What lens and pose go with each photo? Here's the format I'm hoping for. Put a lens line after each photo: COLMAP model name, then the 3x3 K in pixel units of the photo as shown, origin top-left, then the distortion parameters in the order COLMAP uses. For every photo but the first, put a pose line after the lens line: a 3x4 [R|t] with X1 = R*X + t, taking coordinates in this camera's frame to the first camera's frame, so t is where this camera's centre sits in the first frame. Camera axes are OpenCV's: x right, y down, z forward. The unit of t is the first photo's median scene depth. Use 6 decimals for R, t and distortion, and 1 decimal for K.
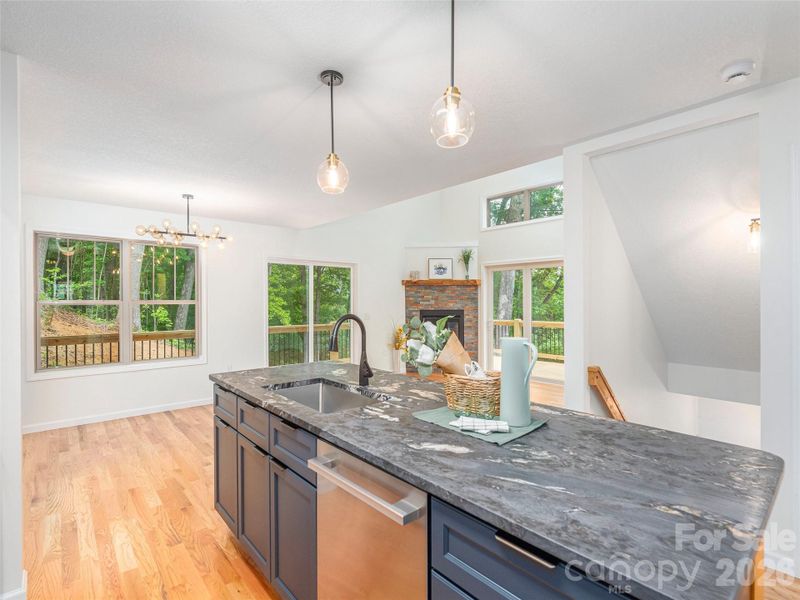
lens RADIAL K [[395.7, 0, 400.1], [0, 395.7, 299.4], [0, 0, 1]] dist [-0.002782, 0.002015]
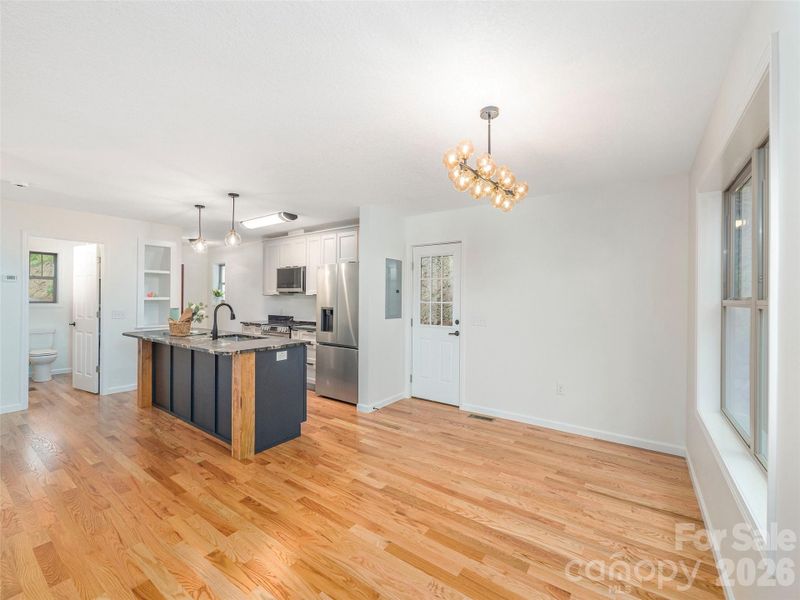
lens RADIAL K [[332.2, 0, 396.8], [0, 332.2, 294.4], [0, 0, 1]] dist [-0.004778, 0.000080]
pose [[-0.972928, -0.004570, -0.231064, -1.225375], [-0.002984, 0.999970, -0.007209, 0.006396], [0.231090, -0.006324, -0.972912, 5.852339]]
